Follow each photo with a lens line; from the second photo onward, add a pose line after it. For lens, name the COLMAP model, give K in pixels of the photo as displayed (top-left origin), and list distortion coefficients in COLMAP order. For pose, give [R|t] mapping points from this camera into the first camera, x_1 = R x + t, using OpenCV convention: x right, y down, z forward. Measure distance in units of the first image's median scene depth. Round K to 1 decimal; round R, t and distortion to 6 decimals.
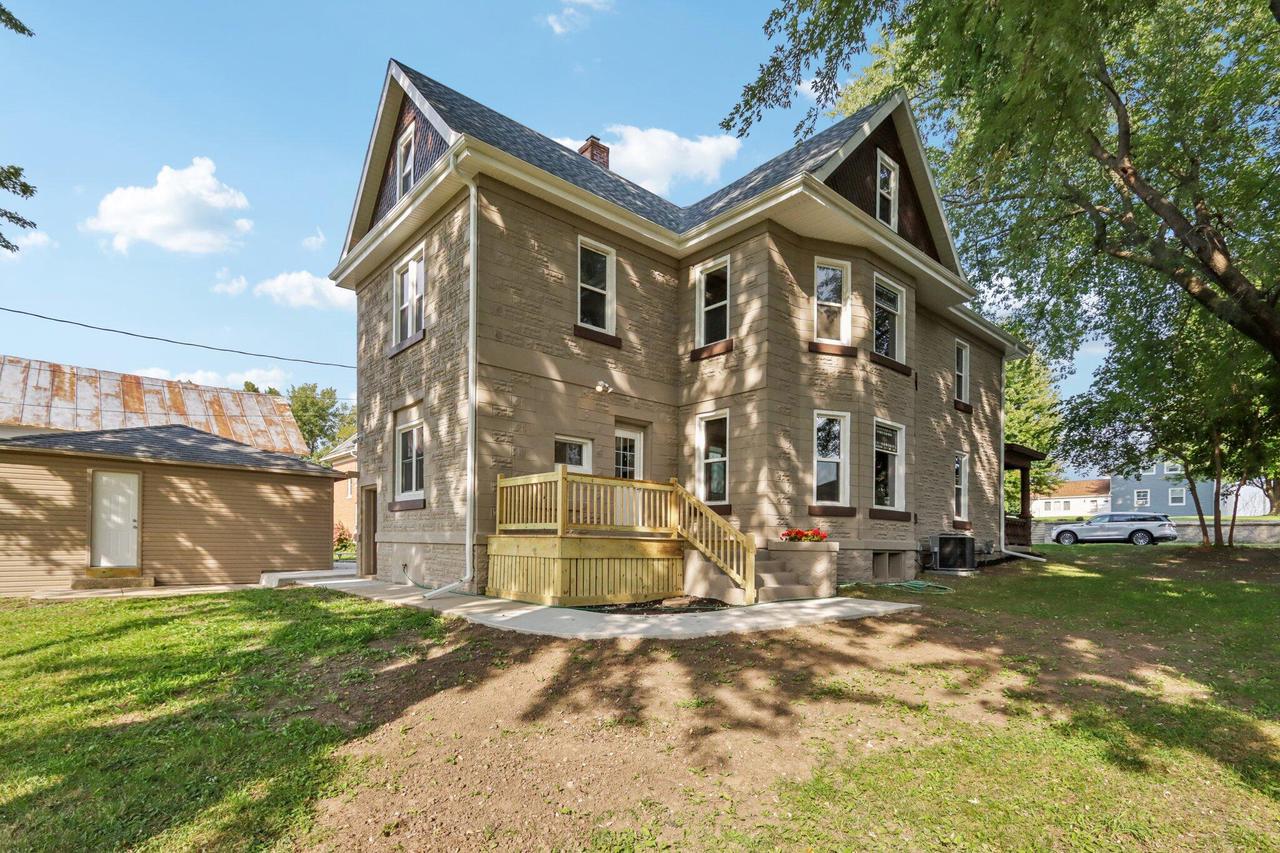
lens RADIAL K [[616.4, 0, 633.3], [0, 616.4, 478.8], [0, 0, 1]] dist [0.018465, 0.000109]
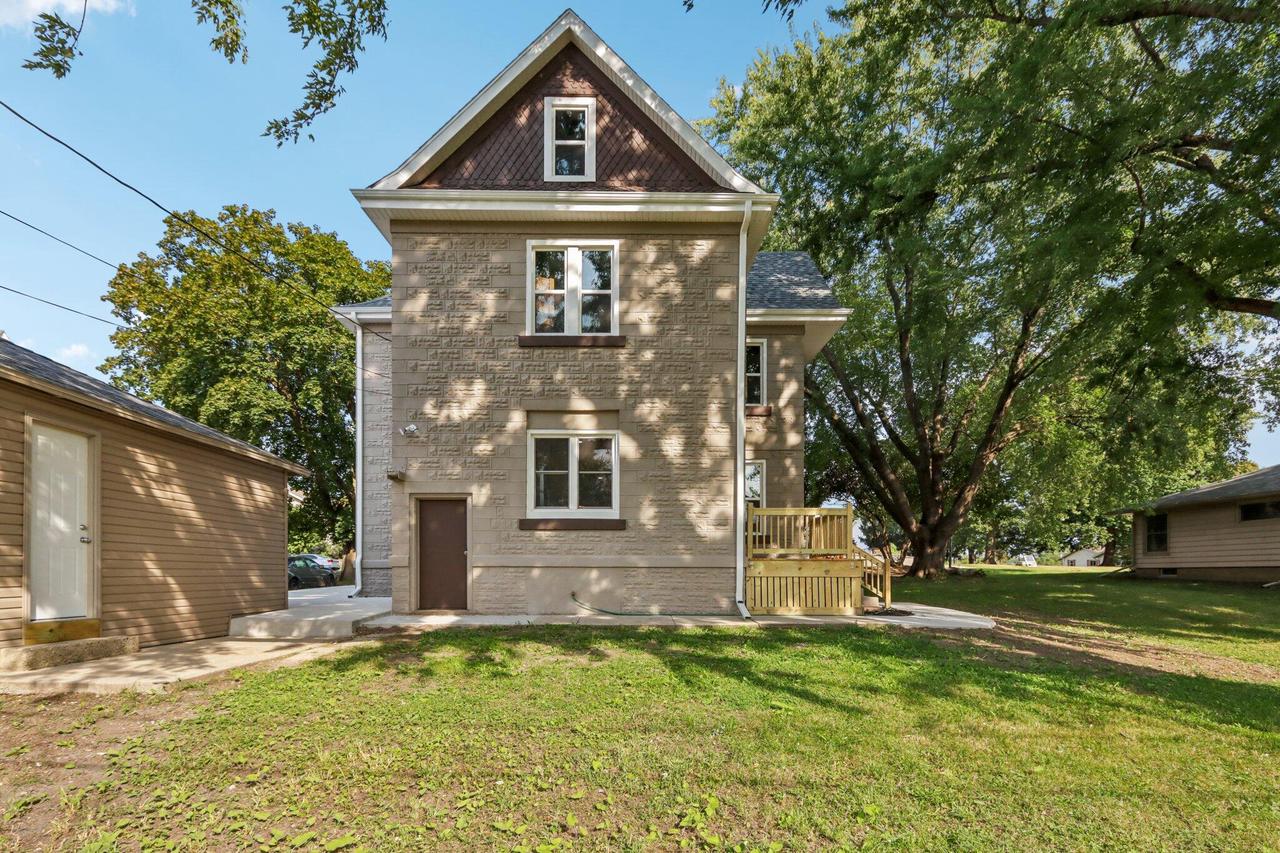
lens RADIAL K [[616.4, 0, 633.3], [0, 616.4, 478.8], [0, 0, 1]] dist [0.018465, 0.000109]
pose [[0.669940, 0.099619, 0.735701, -0.896916], [-0.068553, 0.995024, -0.072307, 0.034331], [-0.739243, -0.001993, 0.673436, 0.326767]]
